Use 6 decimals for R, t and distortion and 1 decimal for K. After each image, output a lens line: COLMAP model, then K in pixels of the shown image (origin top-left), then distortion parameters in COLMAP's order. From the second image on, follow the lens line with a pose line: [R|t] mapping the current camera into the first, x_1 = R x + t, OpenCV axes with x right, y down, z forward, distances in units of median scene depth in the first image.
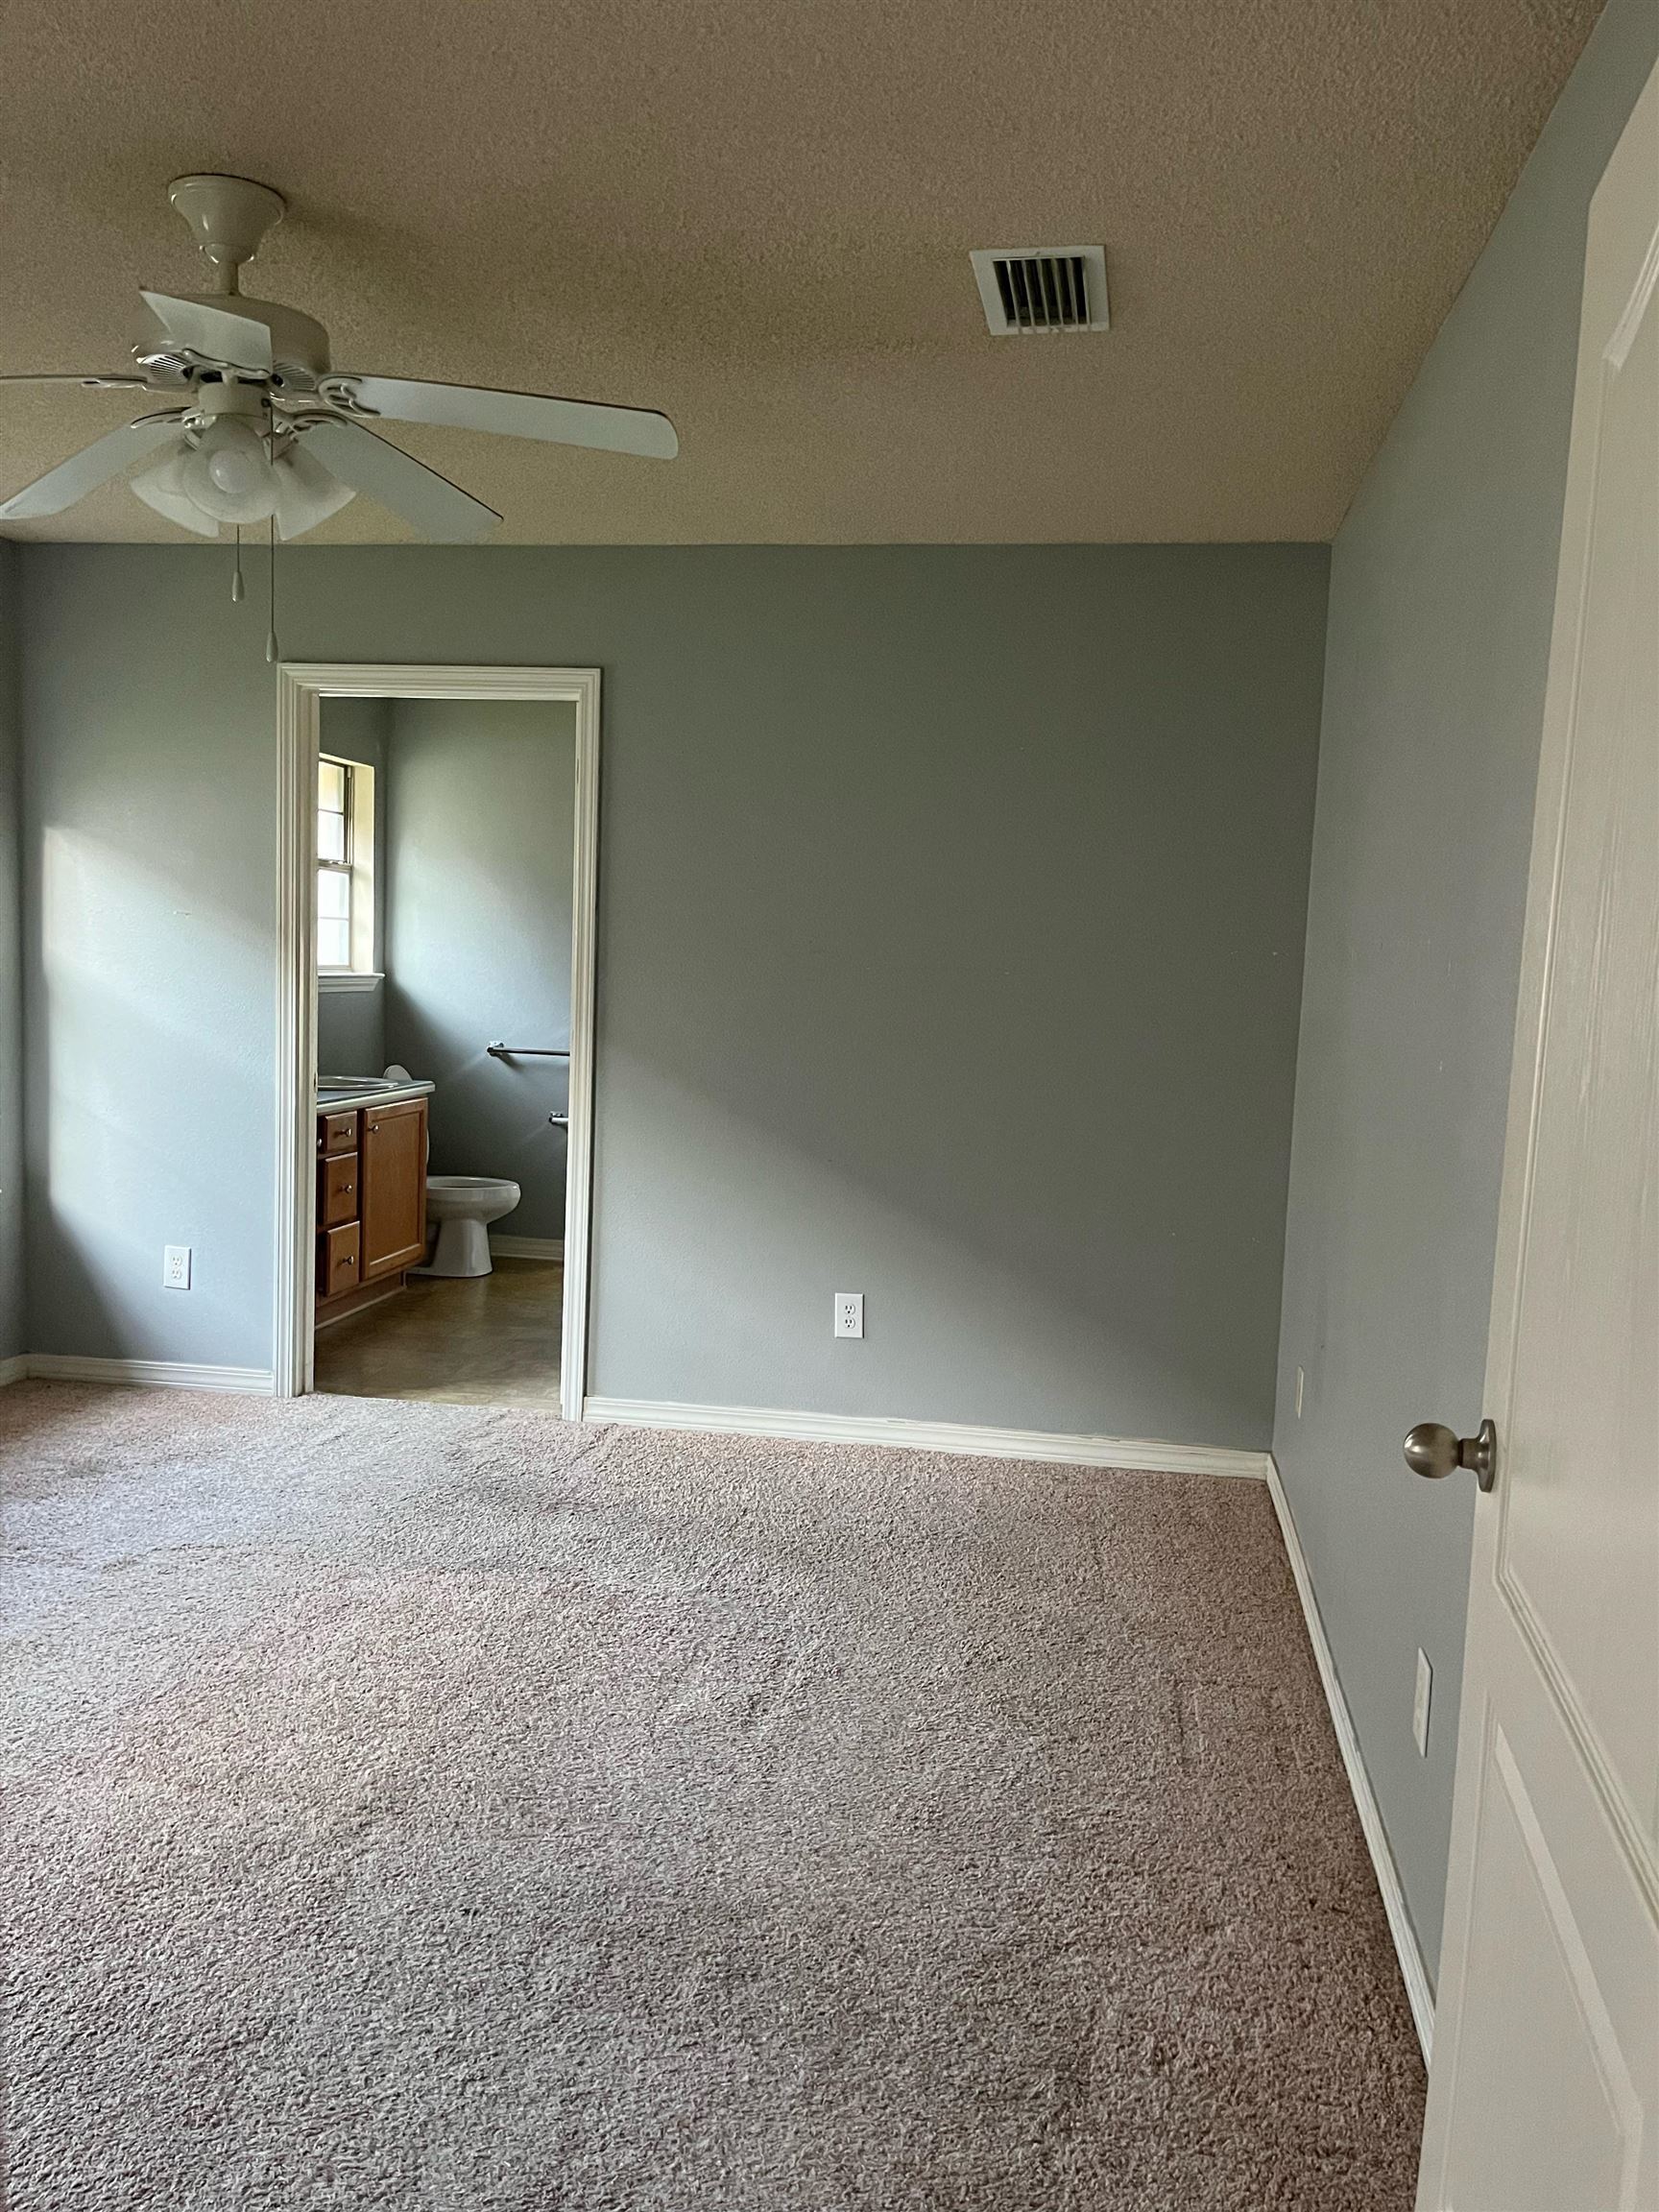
lens RADIAL K [[1708.1, 0, 829.5], [0, 1708.1, 1106.0], [0, 0, 1]] dist [0.118512, 0.000075]
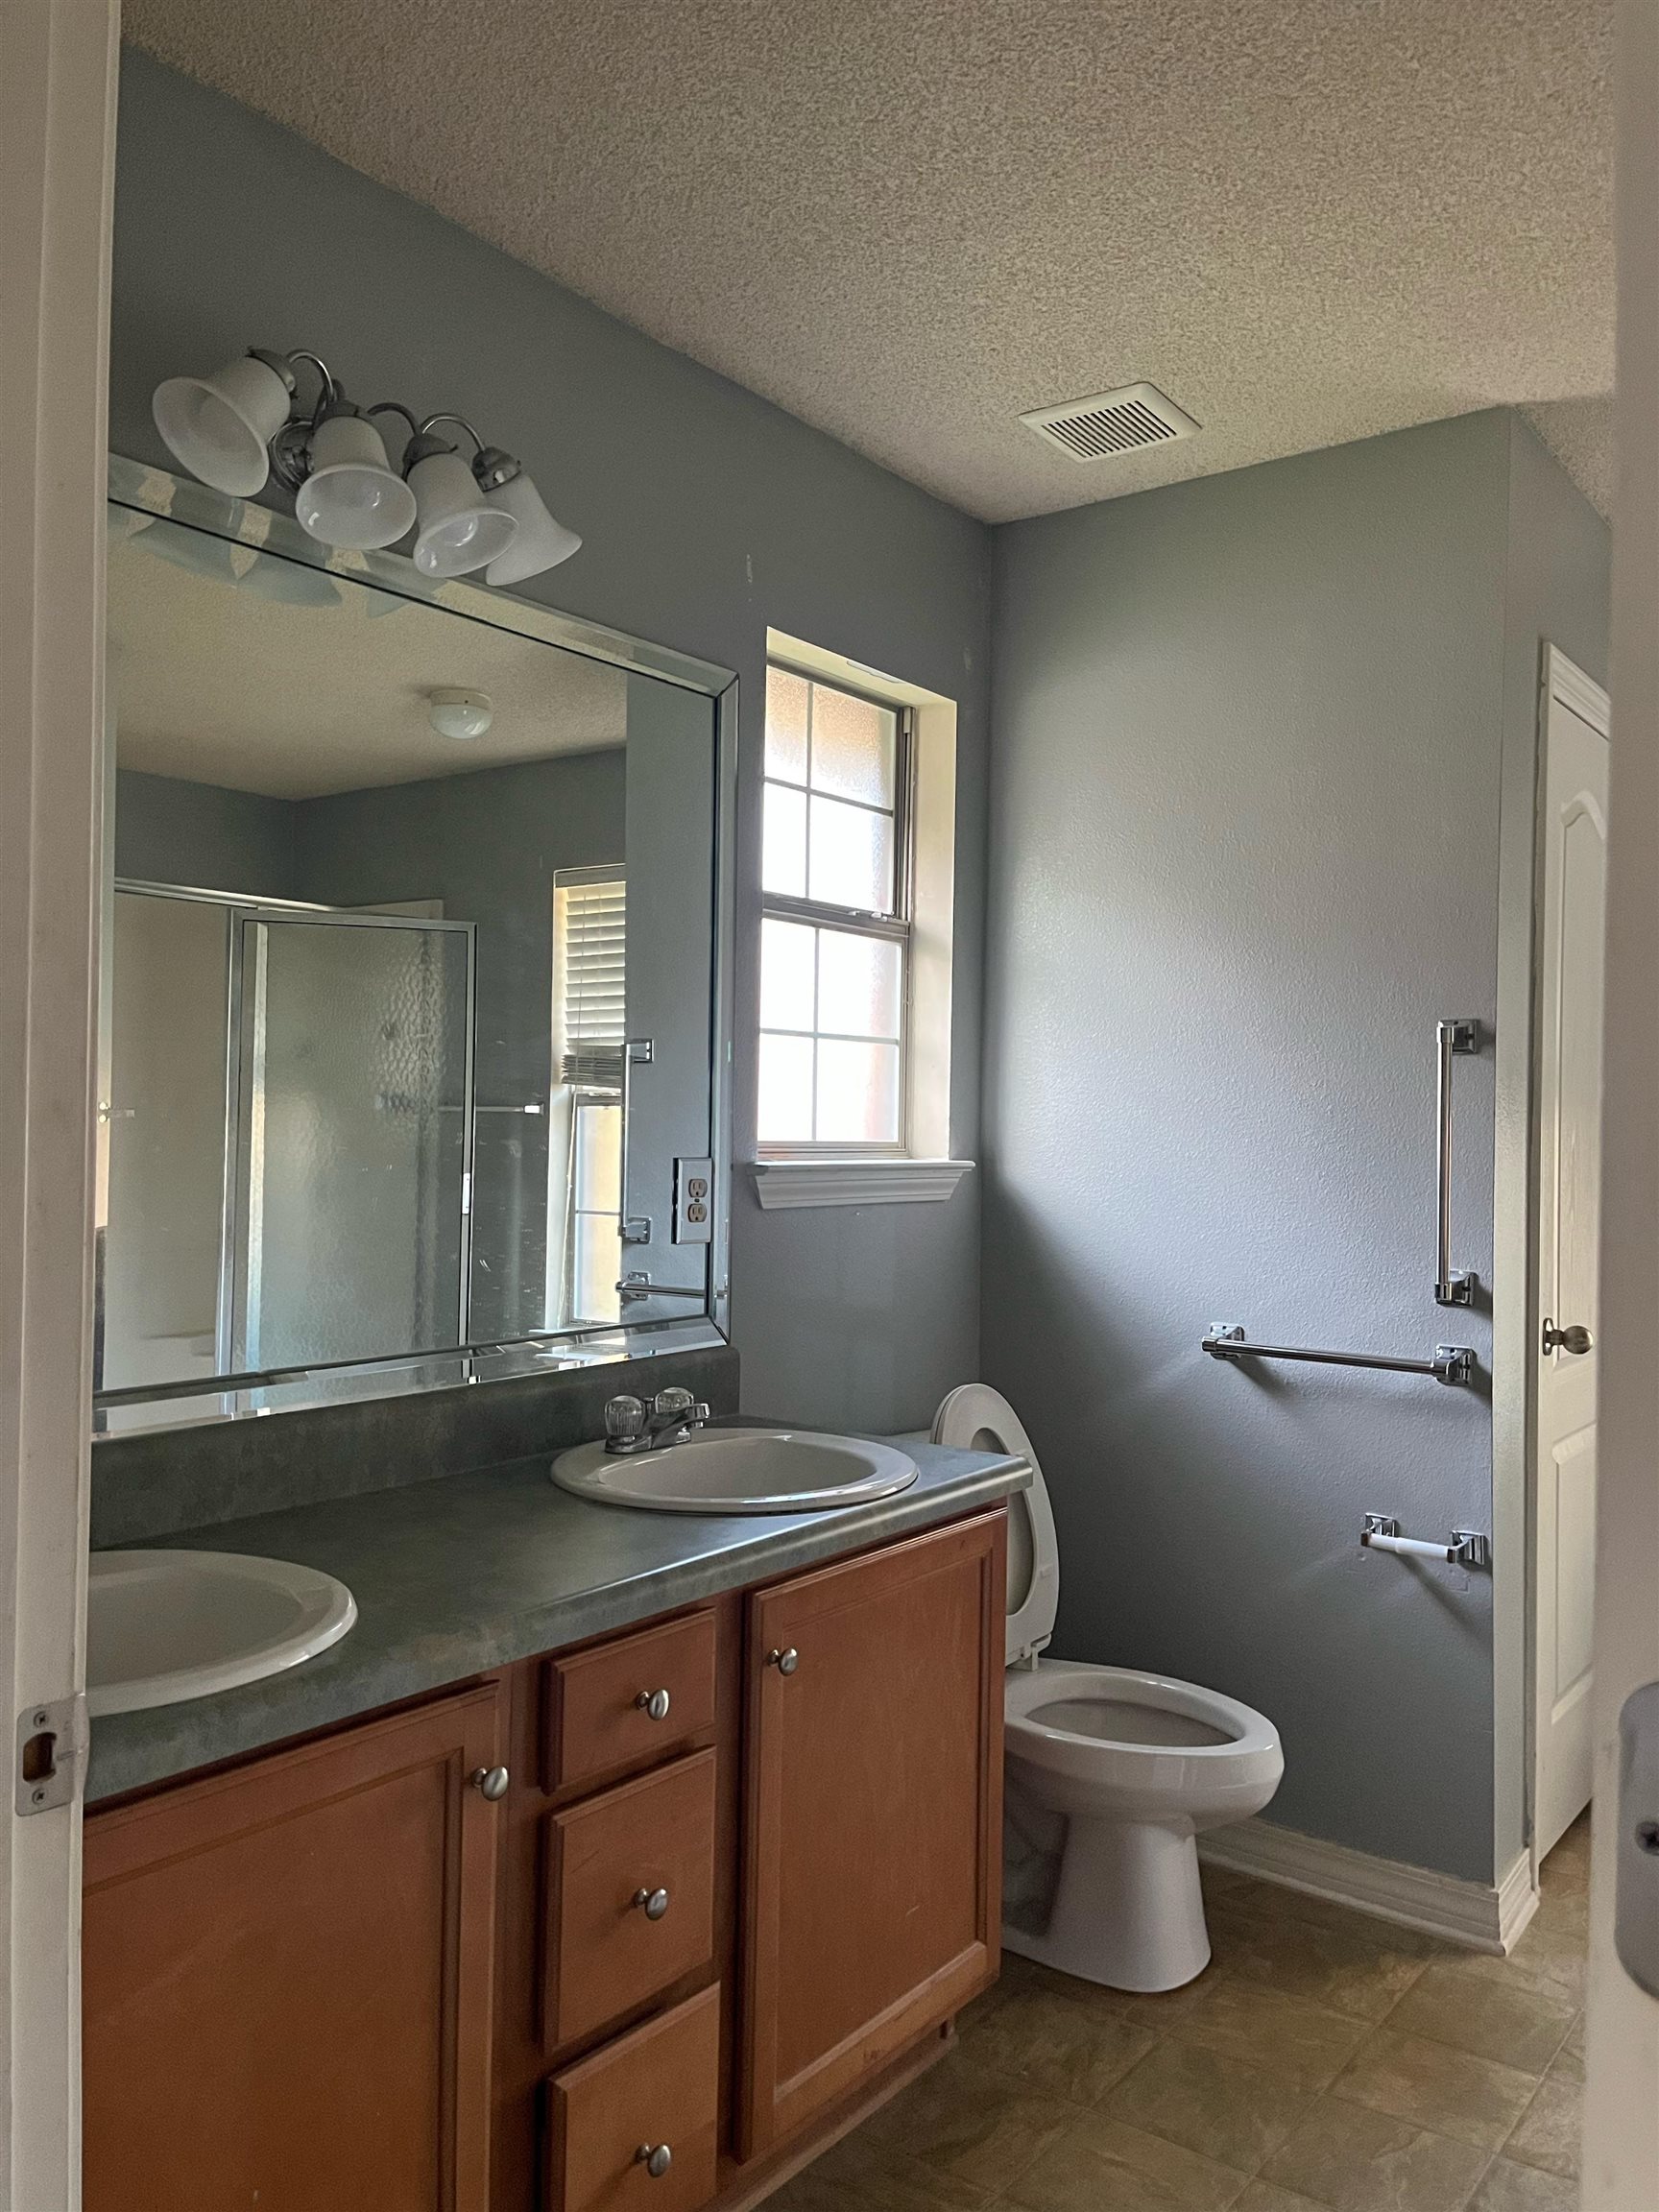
lens RADIAL K [[1708.1, 0, 829.5], [0, 1708.1, 1106.0], [0, 0, 1]] dist [0.118512, 0.000075]
pose [[0.882018, -0.020803, -0.470756, -0.085054], [-0.018312, 0.996757, -0.078356, -0.056311], [0.470859, 0.077732, 0.878777, 0.602026]]
